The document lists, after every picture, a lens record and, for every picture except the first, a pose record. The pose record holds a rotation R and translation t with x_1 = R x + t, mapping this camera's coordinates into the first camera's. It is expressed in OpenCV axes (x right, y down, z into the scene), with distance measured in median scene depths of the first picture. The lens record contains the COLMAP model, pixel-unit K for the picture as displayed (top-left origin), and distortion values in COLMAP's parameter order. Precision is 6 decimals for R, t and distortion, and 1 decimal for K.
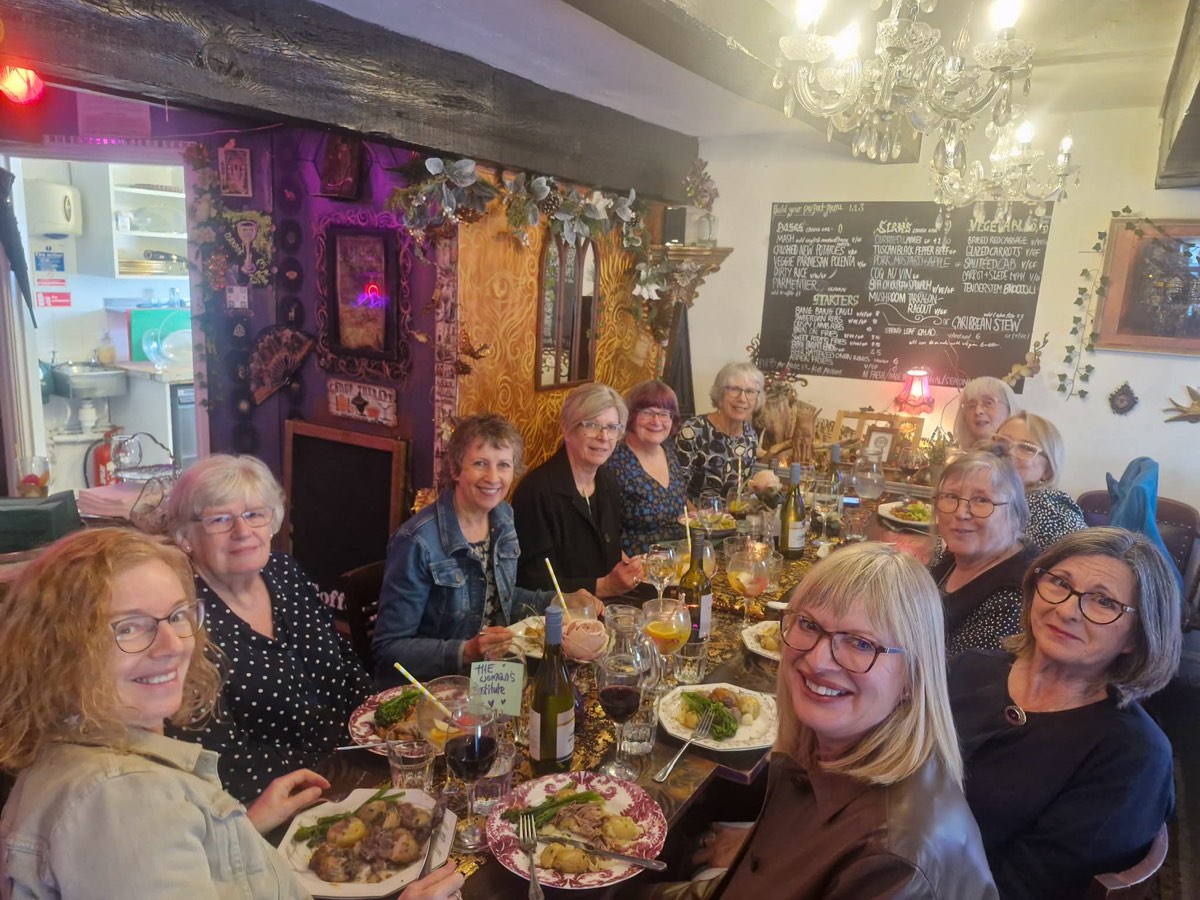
lens RADIAL K [[847.8, 0, 598.4], [0, 847.8, 480.5], [0, 0, 1]] dist [0.004852, -0.009996]
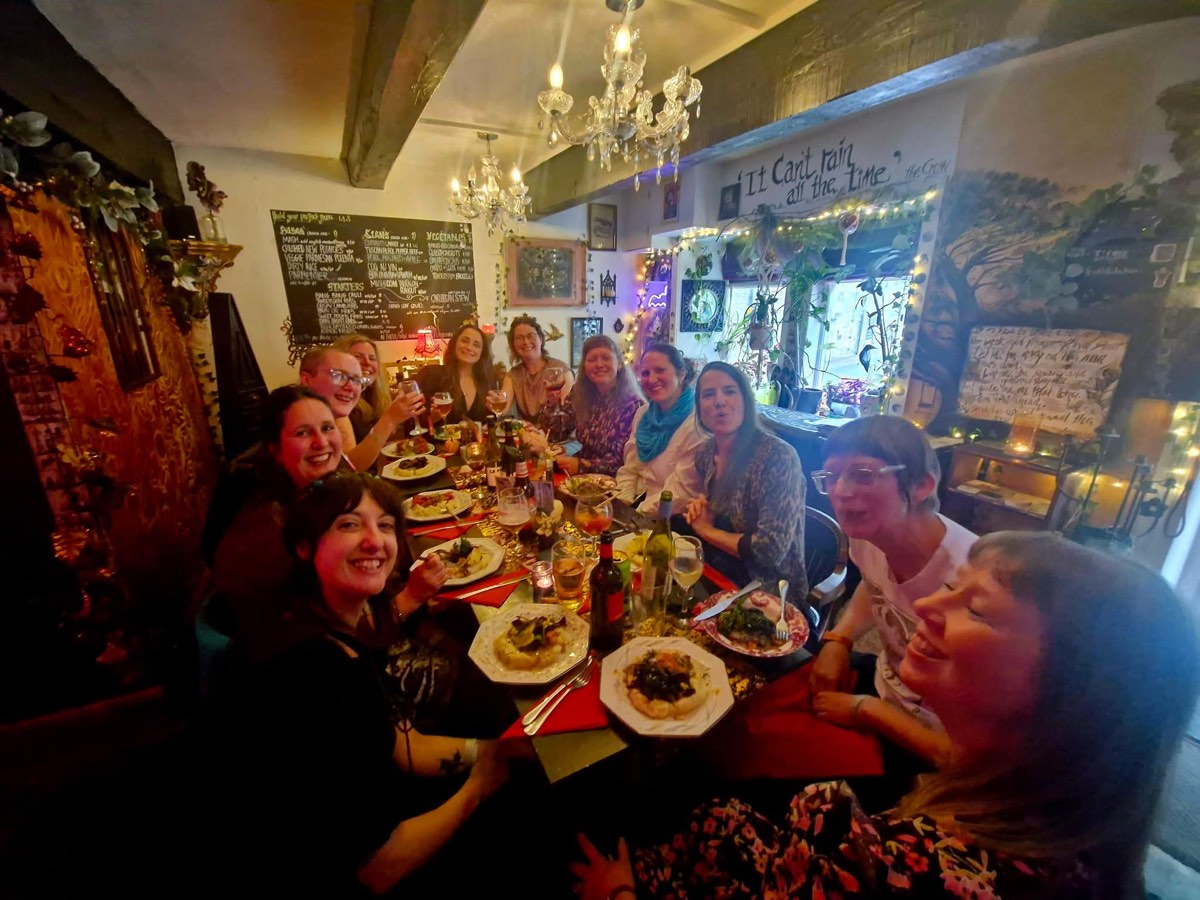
lens RADIAL K [[479.6, 0, 600.0], [0, 479.6, 450.0], [0, 0, 1]] dist [-0.014724, -0.000315]
pose [[0.510719, -0.299458, 0.805910, -0.224844], [0.211656, 0.952323, 0.219732, -0.041321], [-0.833287, 0.058354, 0.549752, 0.238057]]
